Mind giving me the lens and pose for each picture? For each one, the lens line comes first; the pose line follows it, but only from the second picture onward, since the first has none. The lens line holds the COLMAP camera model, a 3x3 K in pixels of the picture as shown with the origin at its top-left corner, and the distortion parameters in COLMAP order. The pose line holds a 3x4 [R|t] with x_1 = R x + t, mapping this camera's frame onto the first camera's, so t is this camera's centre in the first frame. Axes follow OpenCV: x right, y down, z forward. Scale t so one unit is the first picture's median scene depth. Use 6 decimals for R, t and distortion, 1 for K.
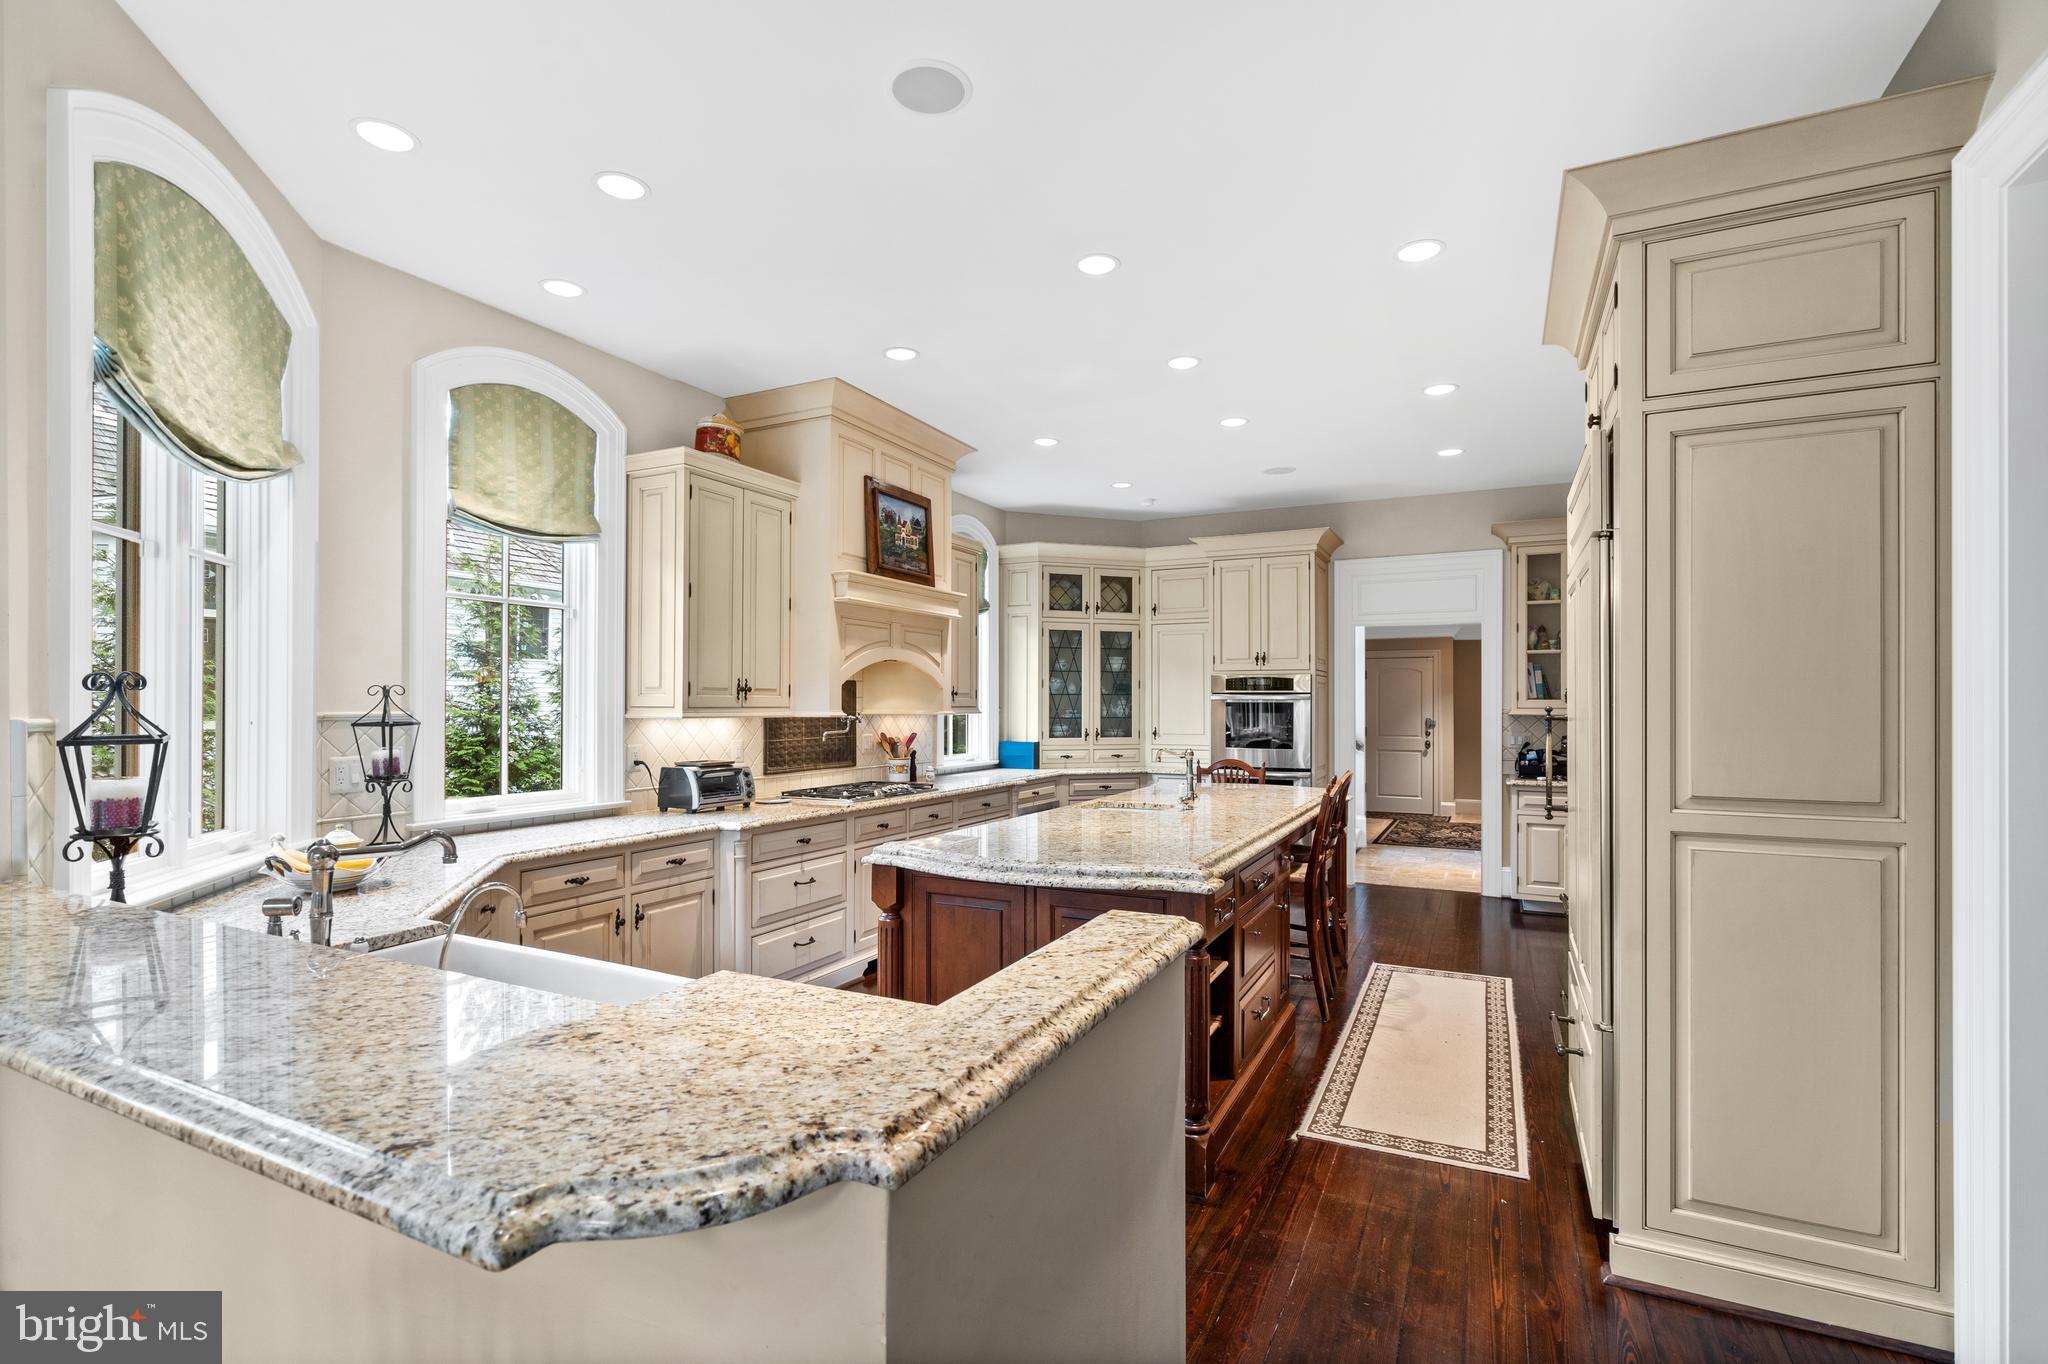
lens RADIAL K [[938.8, 0, 1014.4], [0, 938.8, 696.6], [0, 0, 1]] dist [-0.003436, -0.000224]
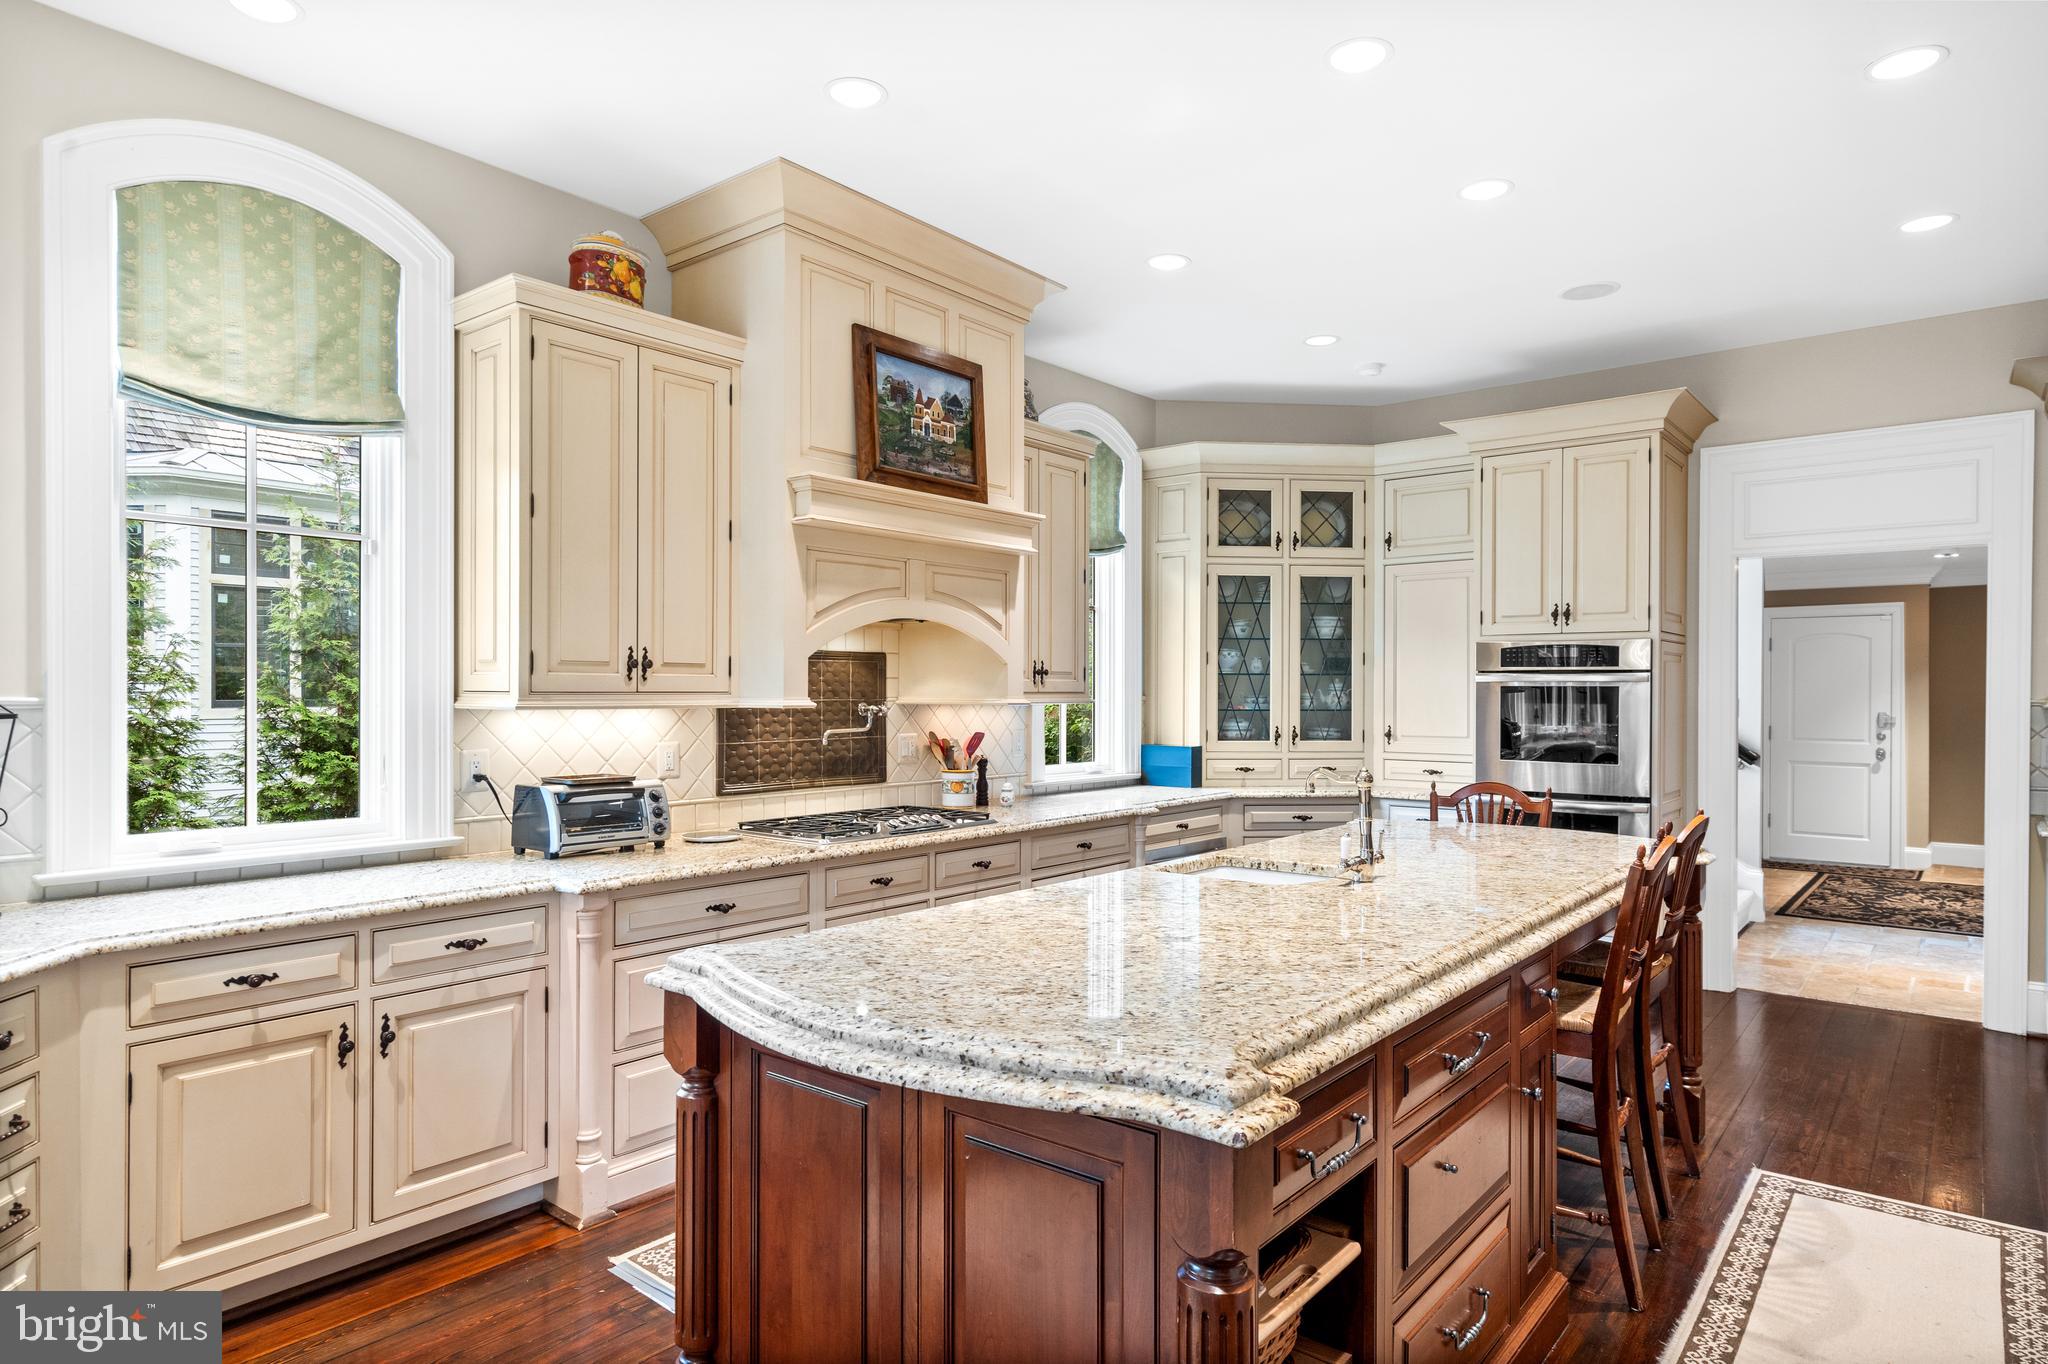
lens RADIAL K [[1172.1, 0, 1015.4], [0, 1172.1, 693.7], [0, 0, 1]] dist [0.012054, -0.001839]
pose [[0.975643, 0.001685, -0.219359, 0.113057], [0.000666, 0.999943, 0.010647, 0.003543], [0.219364, -0.010534, 0.975586, 0.240937]]
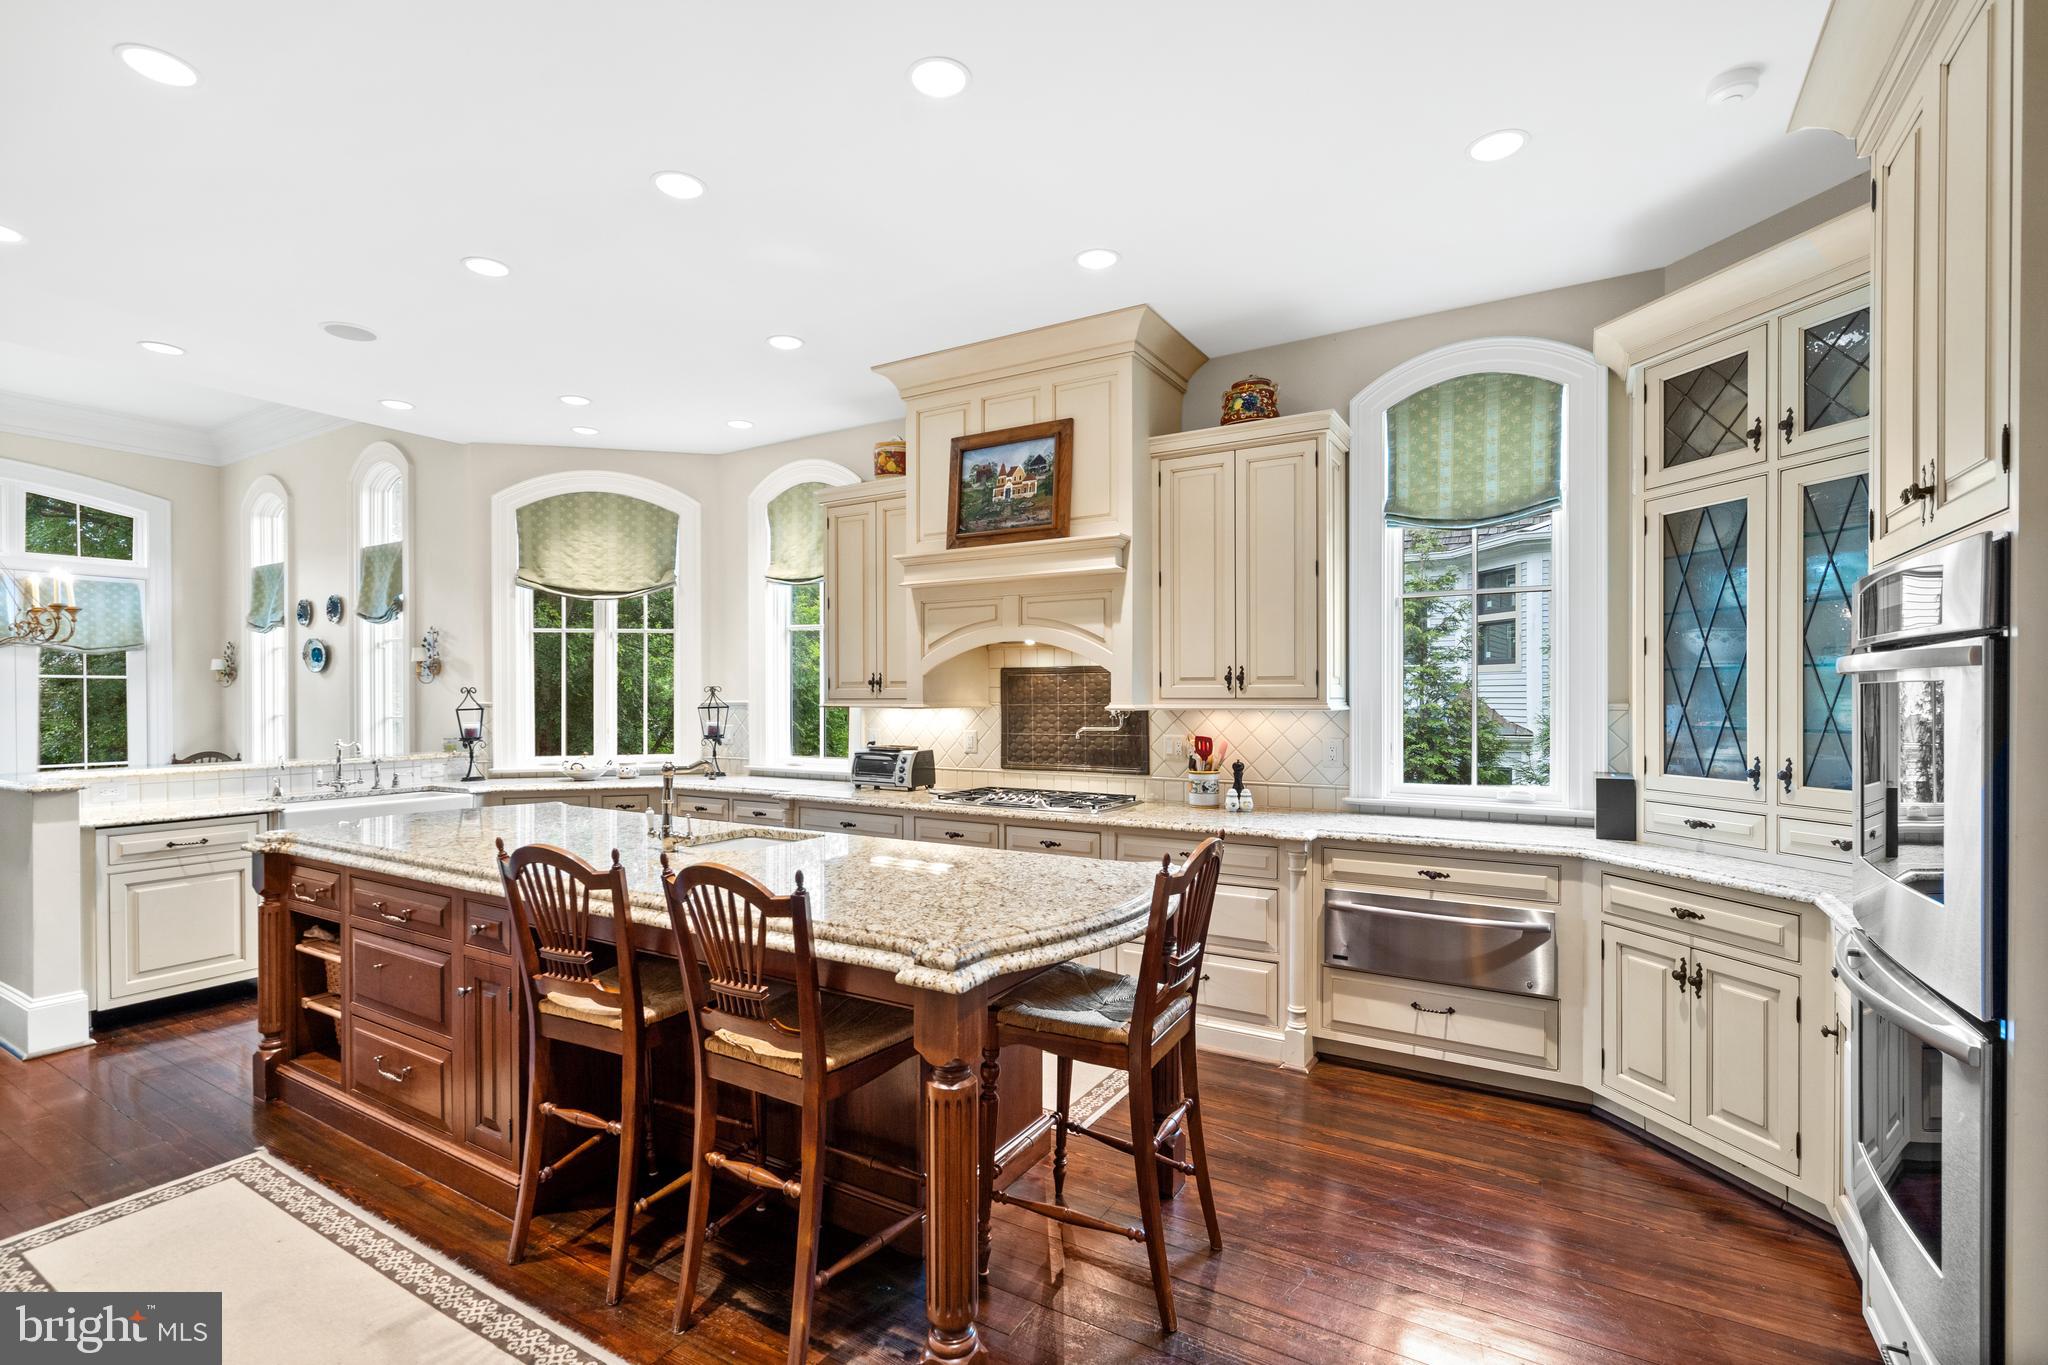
lens RADIAL K [[938.8, 0, 1014.4], [0, 938.8, 697.1], [0, 0, 1]] dist [-0.003436, -0.000224]
pose [[-0.081152, 0.000576, -0.996702, 0.685999], [0.010428, 0.999946, -0.000271, 0.009922], [0.996647, -0.010416, -0.081153, 1.067485]]
